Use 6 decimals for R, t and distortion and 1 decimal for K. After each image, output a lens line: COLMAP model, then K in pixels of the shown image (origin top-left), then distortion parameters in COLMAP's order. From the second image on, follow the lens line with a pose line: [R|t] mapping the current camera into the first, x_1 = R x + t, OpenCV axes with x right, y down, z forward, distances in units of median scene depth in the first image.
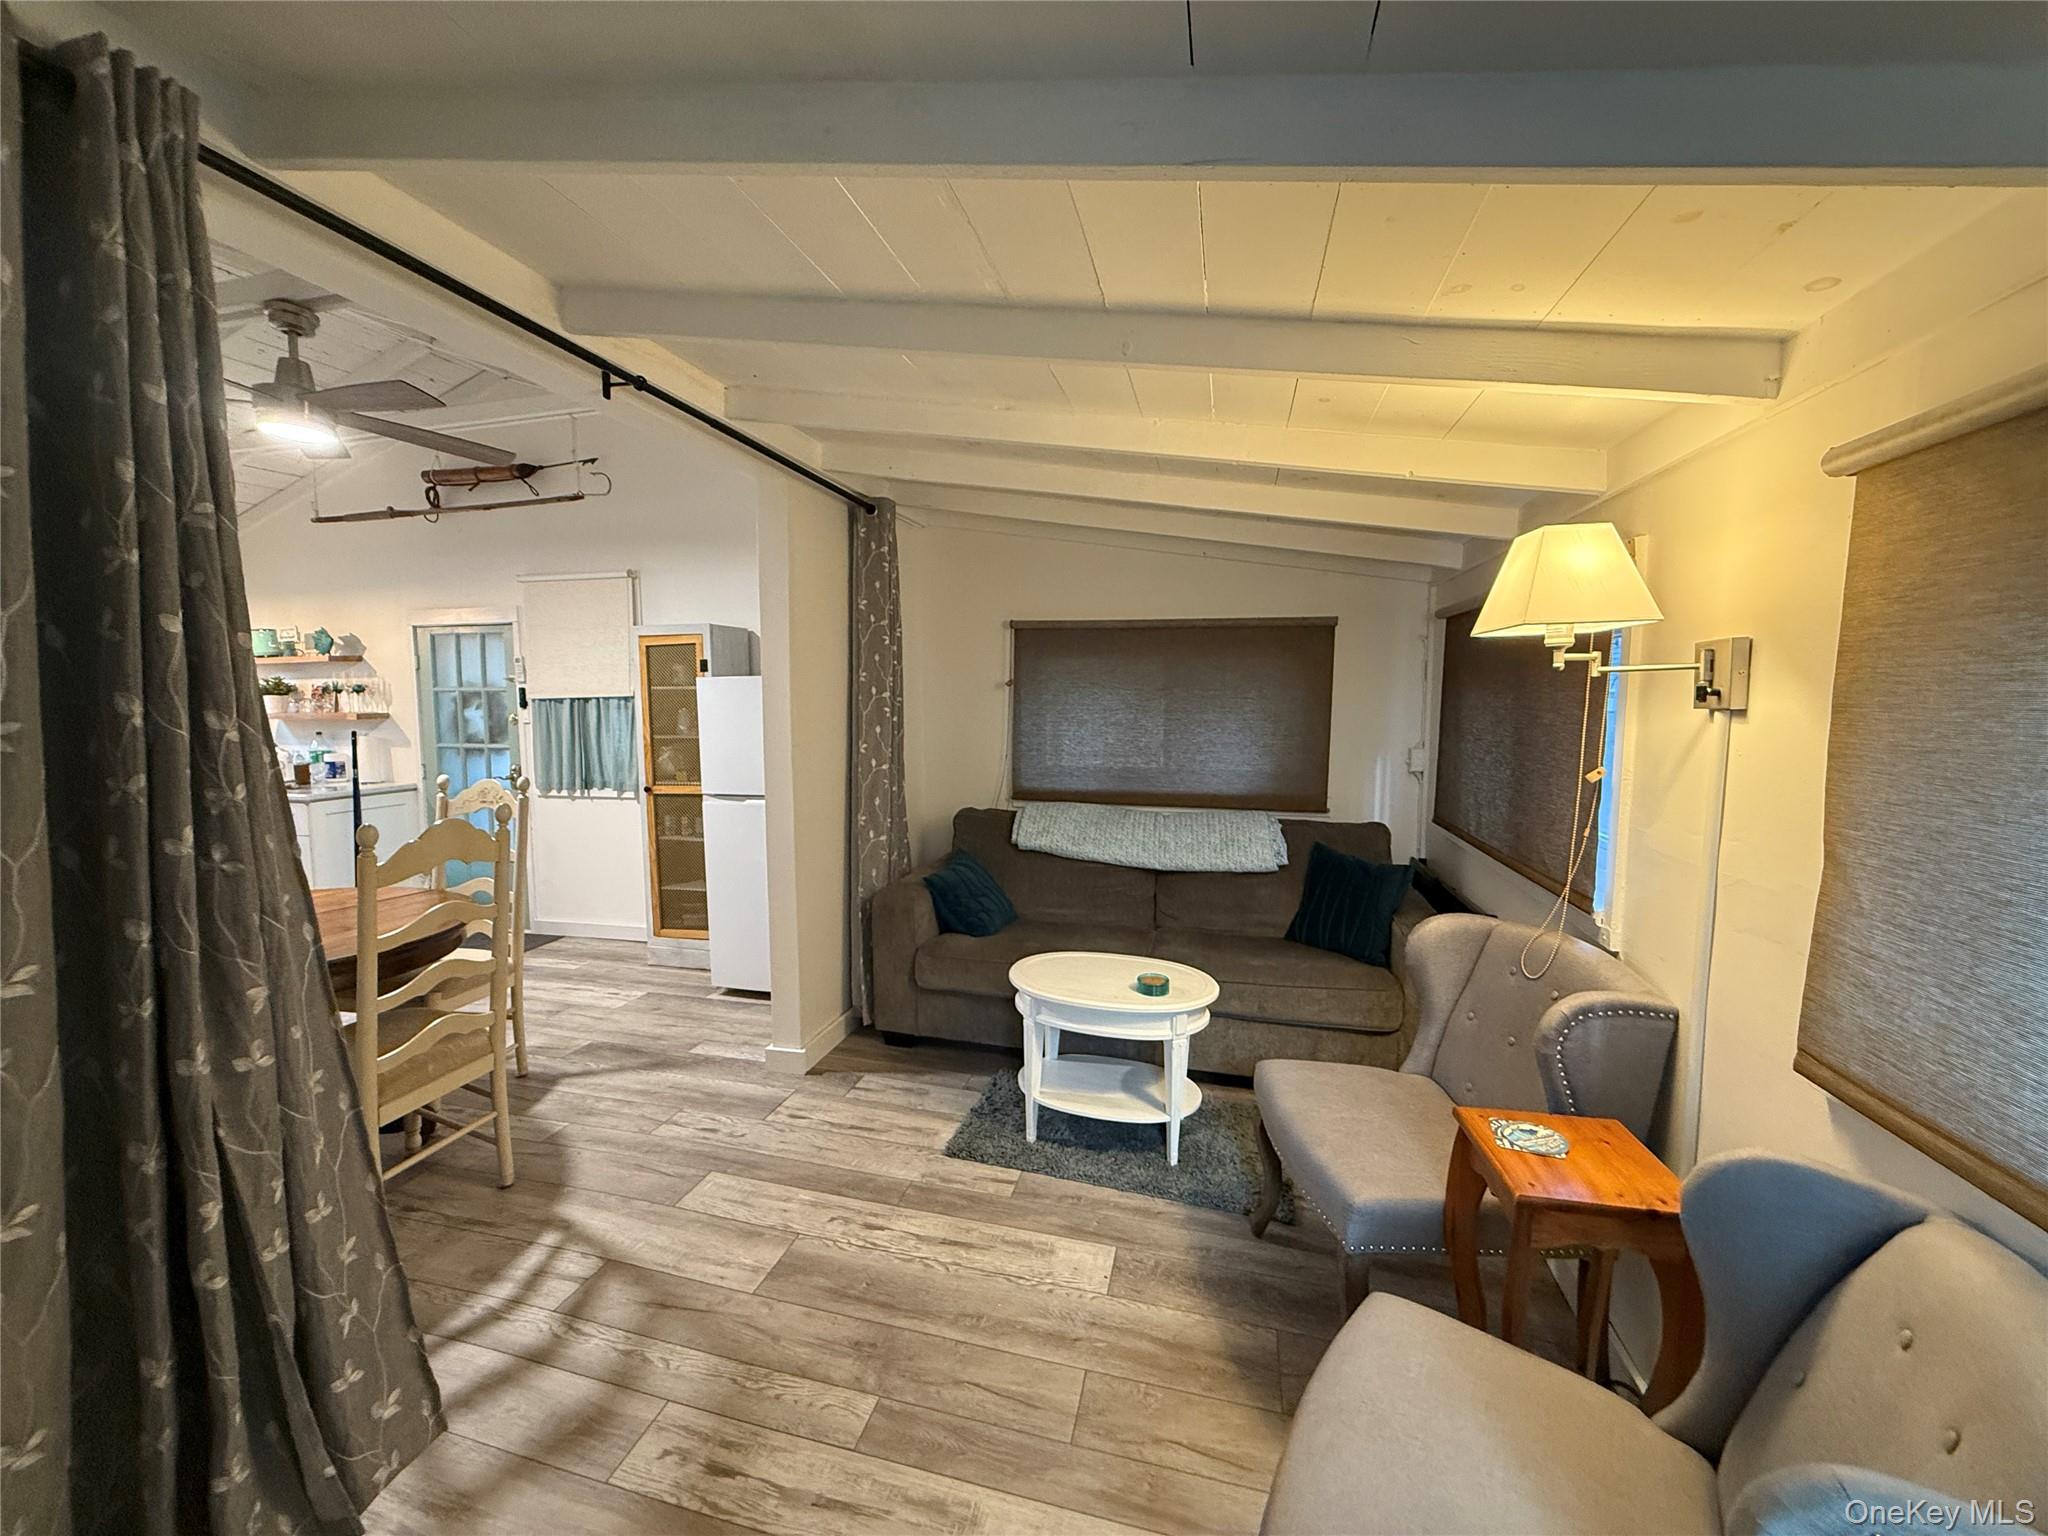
lens RADIAL K [[813.9, 0, 1016.2], [0, 813.9, 765.3], [0, 0, 1]] dist [0.000602, -0.000141]
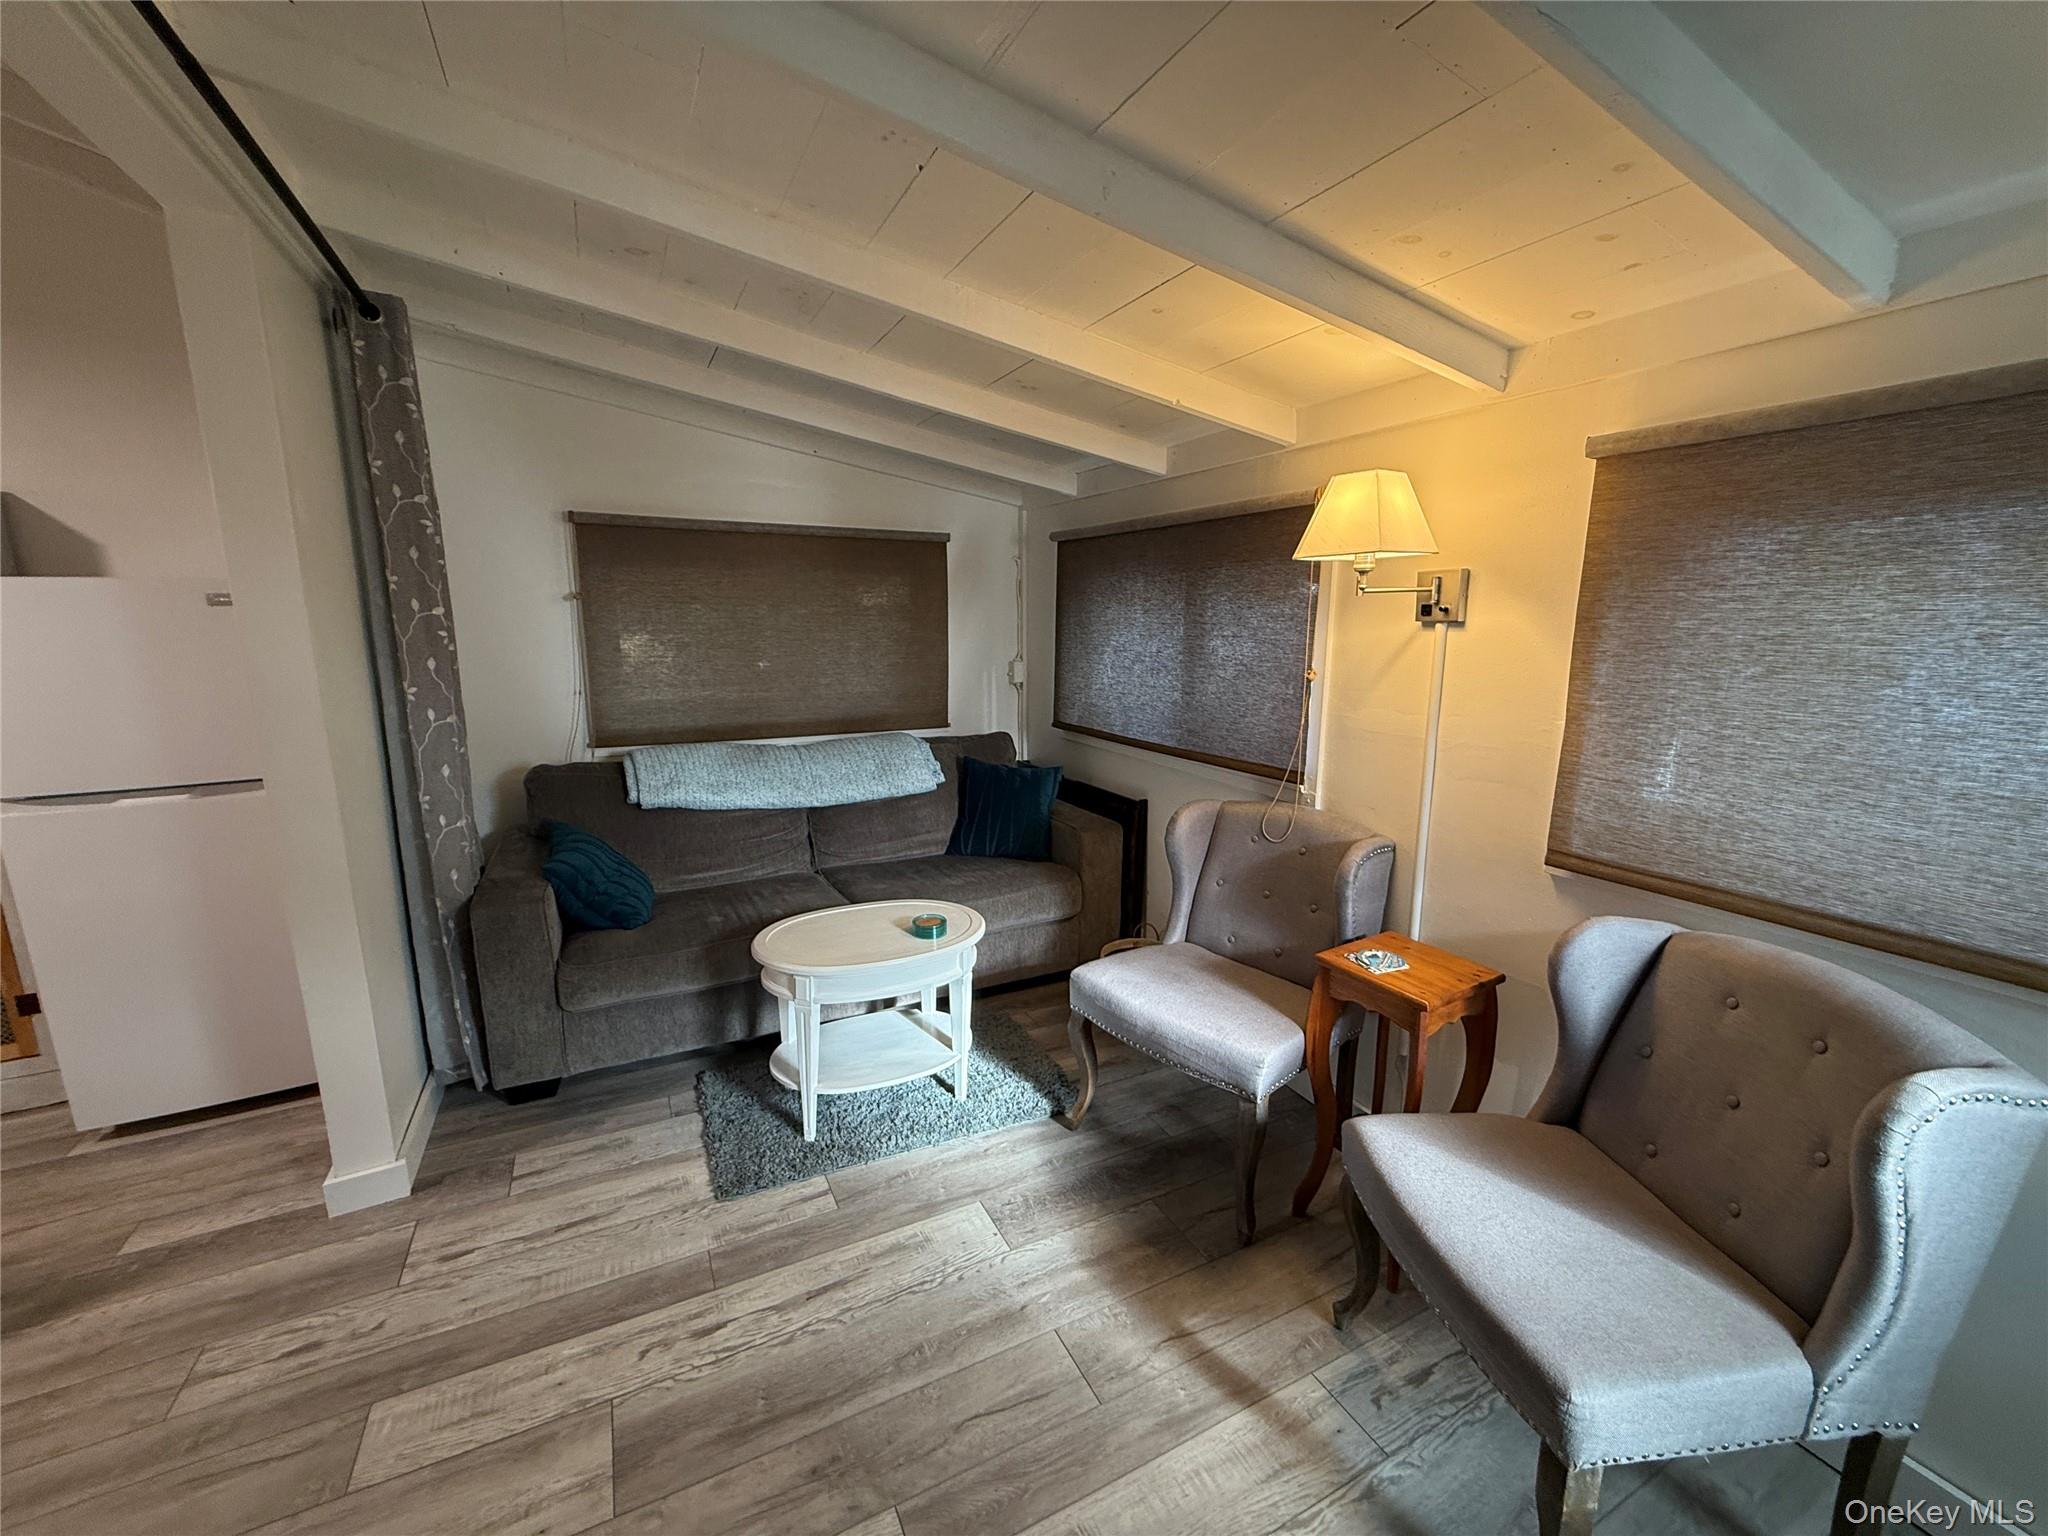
lens RADIAL K [[813.9, 0, 1016.2], [0, 813.9, 765.3], [0, 0, 1]] dist [0.000602, -0.000141]
pose [[0.751005, -0.122201, 0.648890, -0.356461], [0.057370, 0.991085, 0.120246, -0.020933], [-0.657800, -0.053079, 0.751320, 0.256600]]
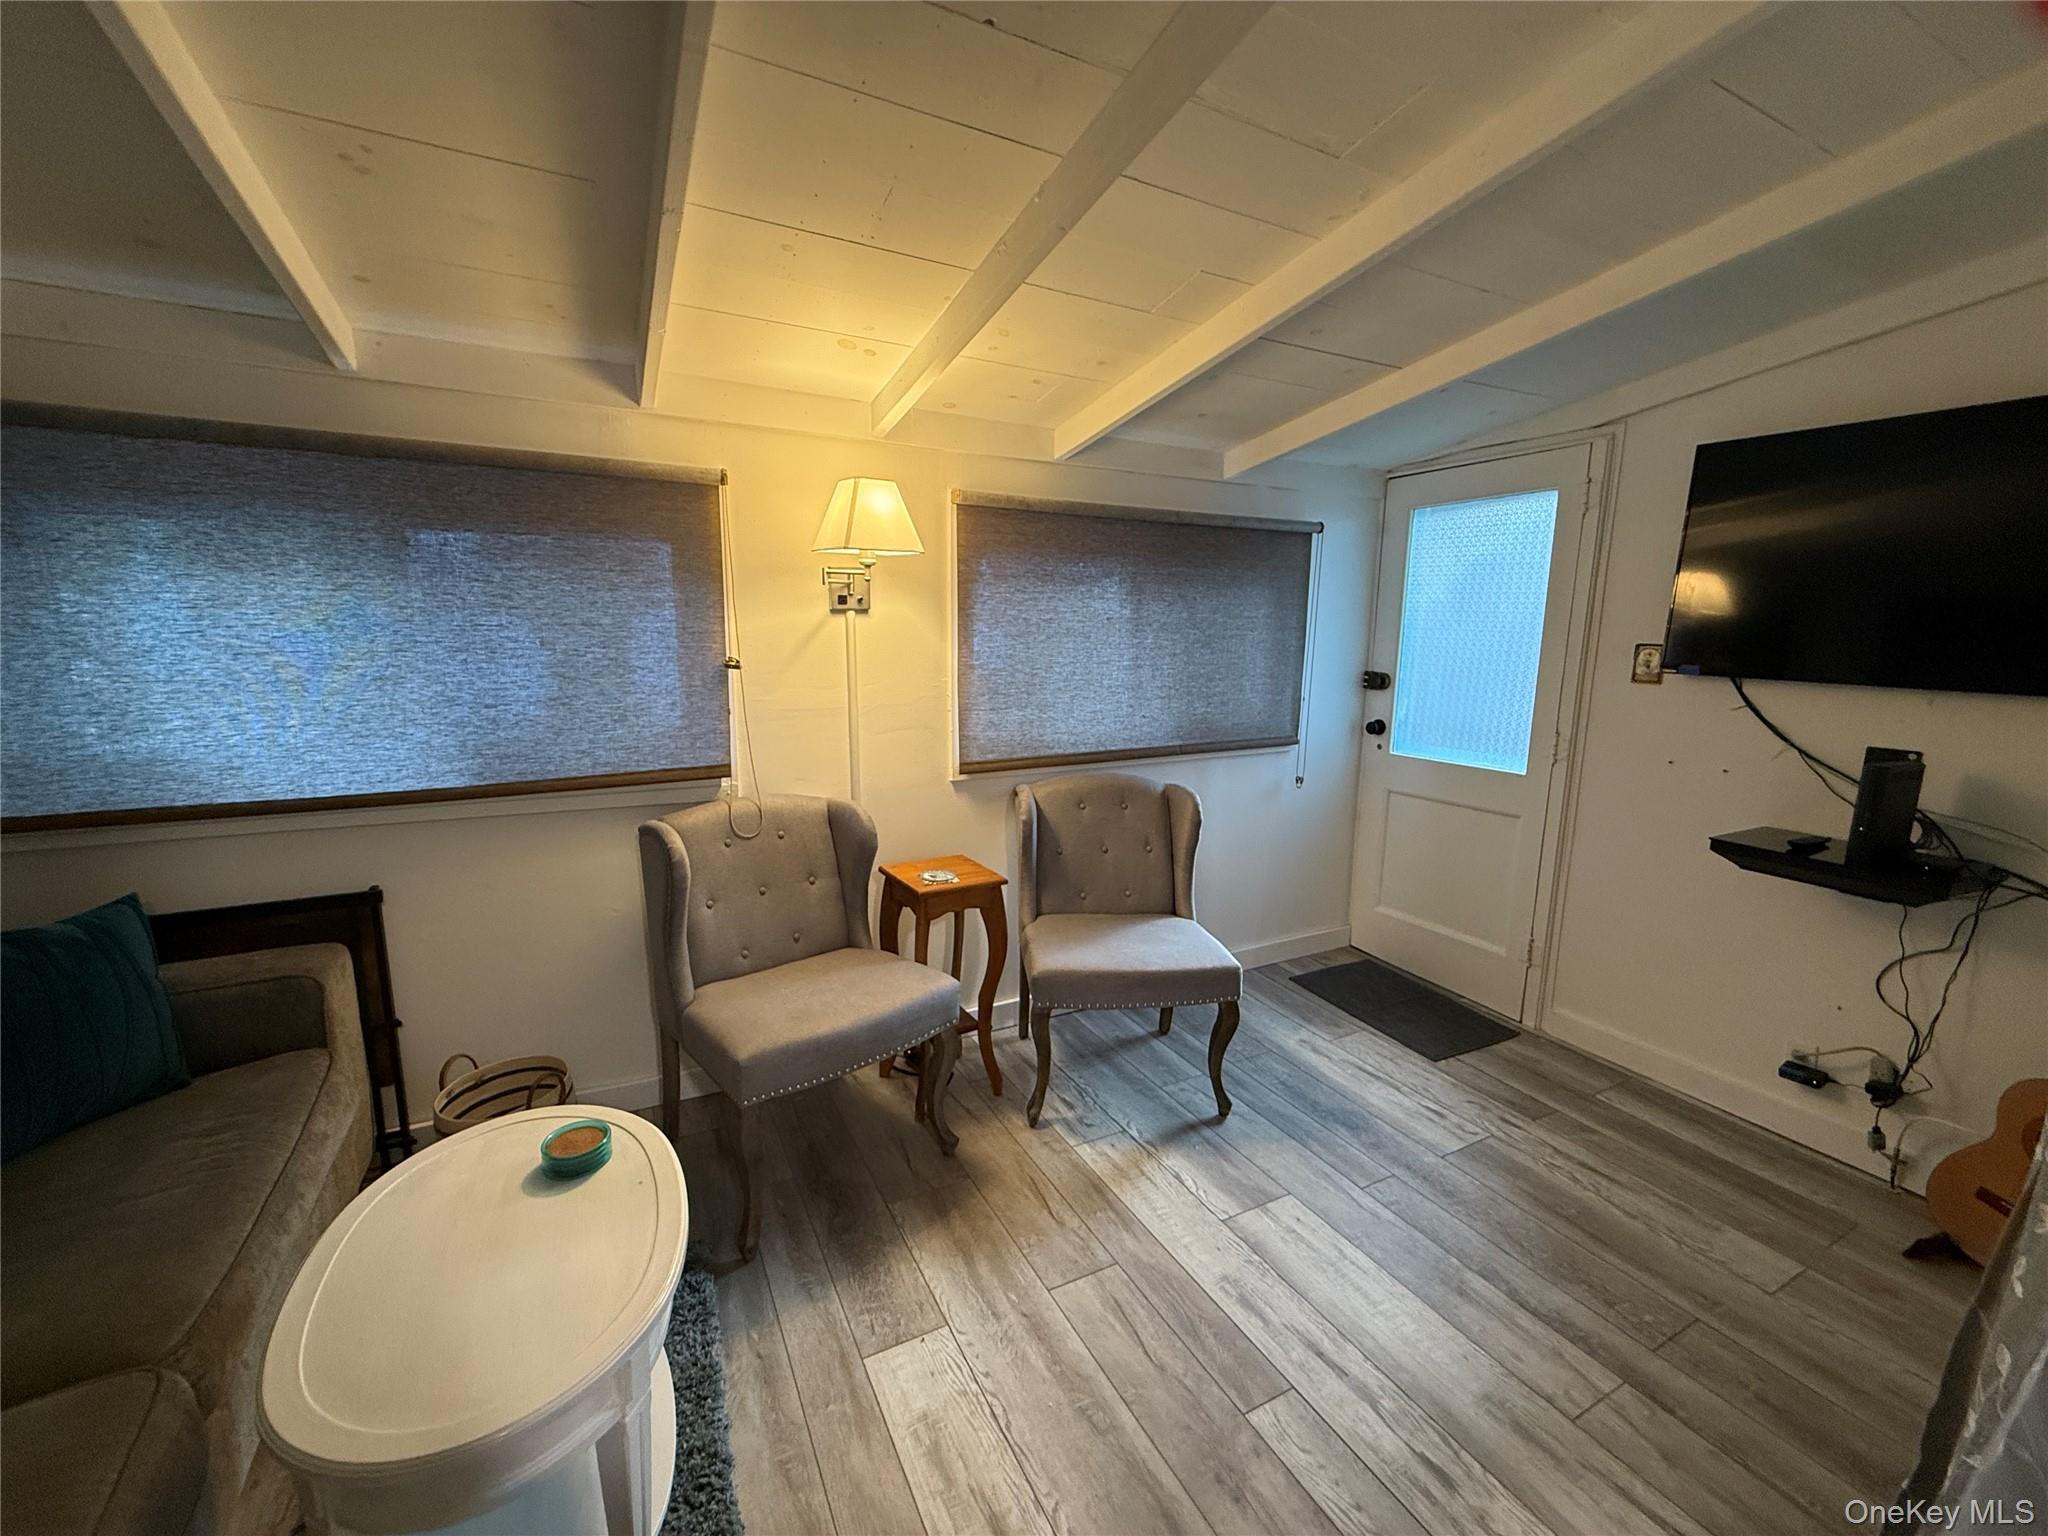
lens RADIAL K [[817.6, 0, 1023.0], [0, 817.6, 764.6], [0, 0, 1]] dist [0.000457, 0.000340]
pose [[-0.671109, -0.141131, 0.727801, -0.385385], [0.046556, 0.971752, 0.231365, -0.079016], [-0.739895, 0.189155, -0.645581, 1.133308]]
